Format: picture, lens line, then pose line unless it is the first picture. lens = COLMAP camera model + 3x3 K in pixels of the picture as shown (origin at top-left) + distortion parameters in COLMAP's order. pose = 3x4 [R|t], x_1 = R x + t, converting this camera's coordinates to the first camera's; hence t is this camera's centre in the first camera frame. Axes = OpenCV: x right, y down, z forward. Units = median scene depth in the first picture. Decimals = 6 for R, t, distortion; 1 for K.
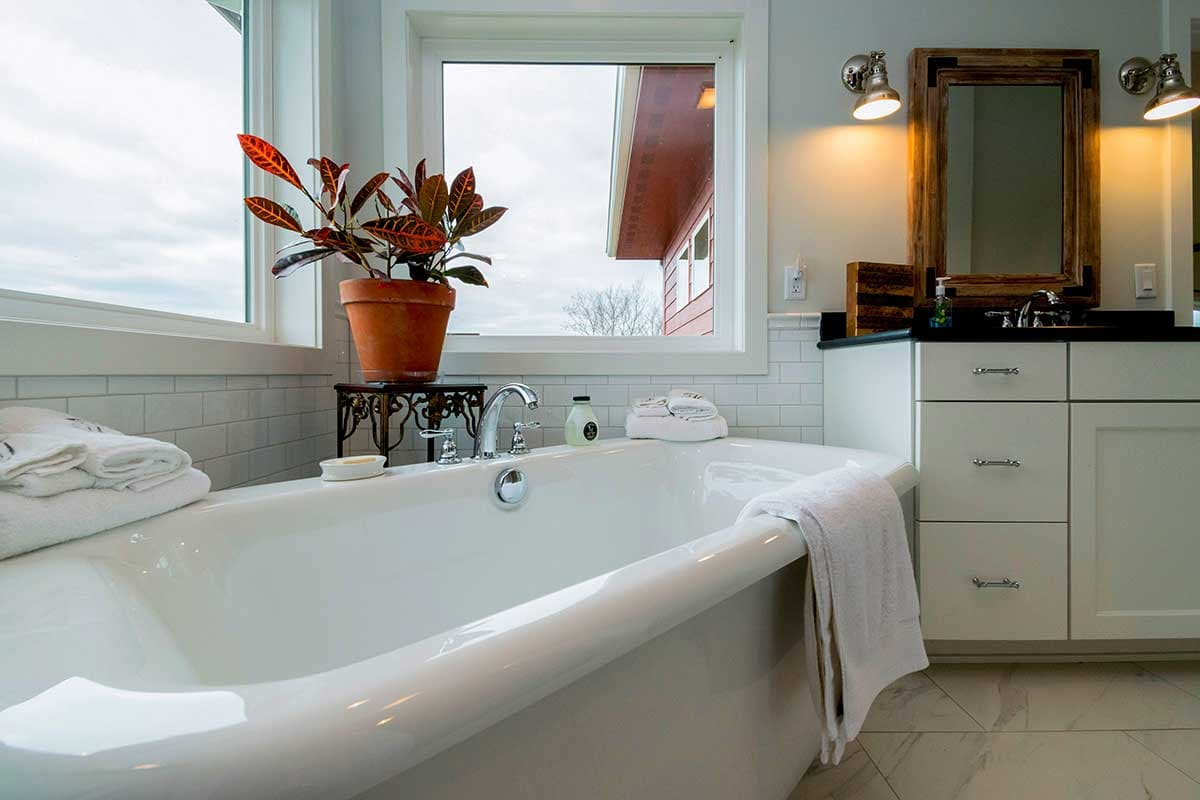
lens RADIAL K [[538.5, 0, 601.9], [0, 538.5, 374.5], [0, 0, 1]] dist [0.053287, -0.029925]
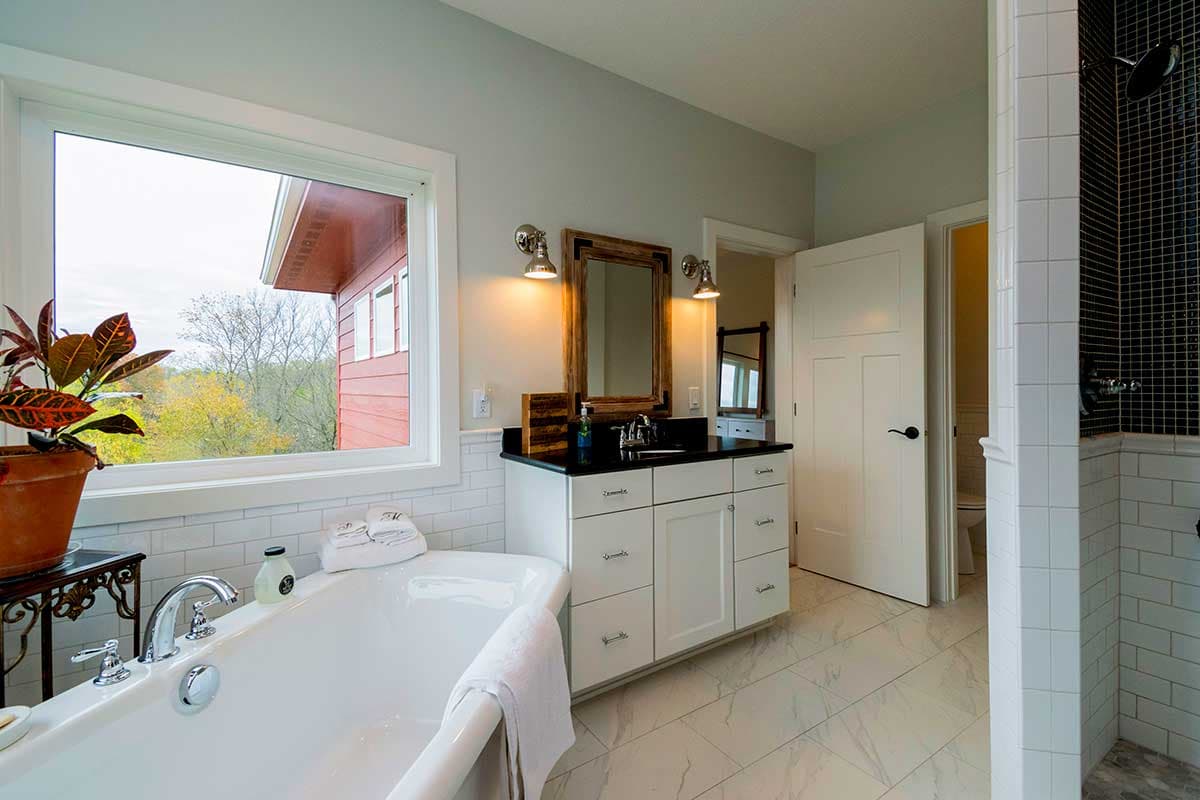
lens RADIAL K [[533.5, 0, 609.7], [0, 533.5, 386.7], [0, 0, 1]] dist [0.050050, -0.025896]
pose [[0.827531, -0.004019, 0.561406, -0.074743], [0.005234, 0.999986, -0.000556, -0.214310], [-0.561396, 0.003398, 0.827540, -0.135239]]
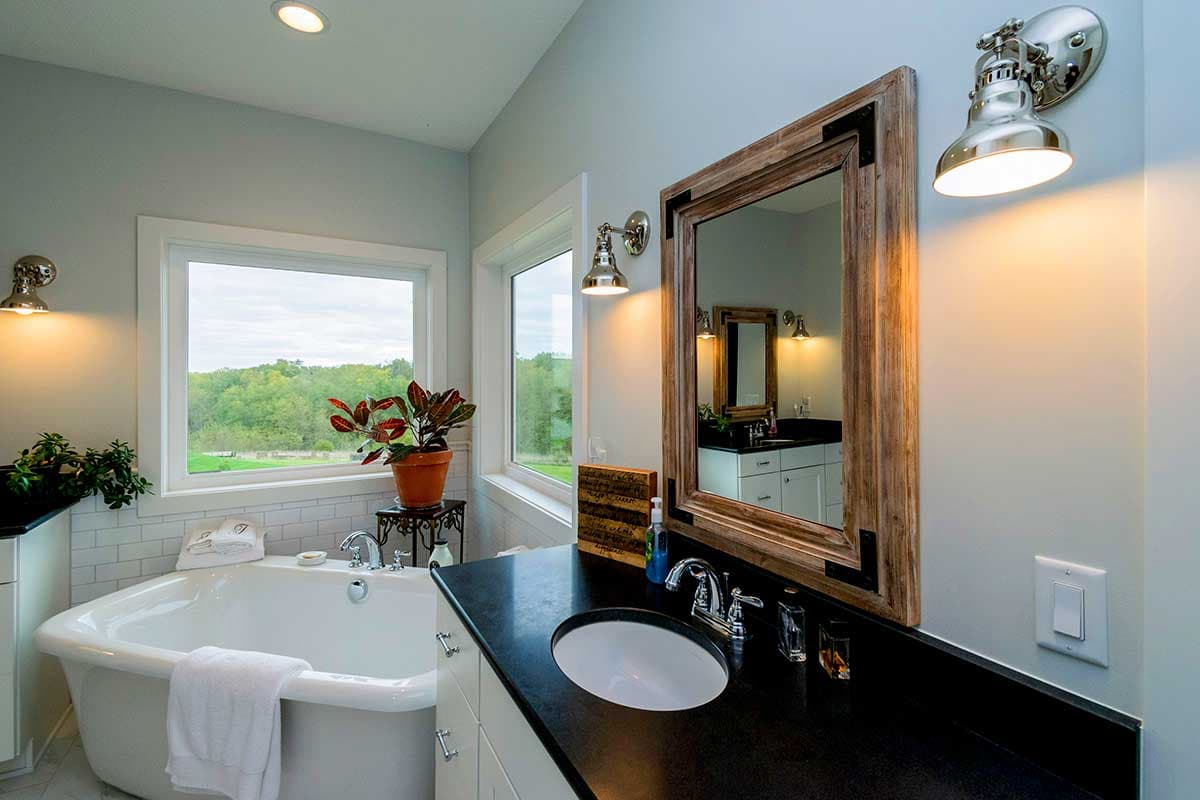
lens RADIAL K [[538.5, 0, 601.9], [0, 538.5, 374.5], [0, 0, 1]] dist [0.053287, -0.029925]
pose [[0.477181, 0.000320, -0.878805, 1.230593], [-0.003232, 0.999994, -0.001391, -0.343744], [0.878799, 0.003504, 0.477179, 0.582213]]
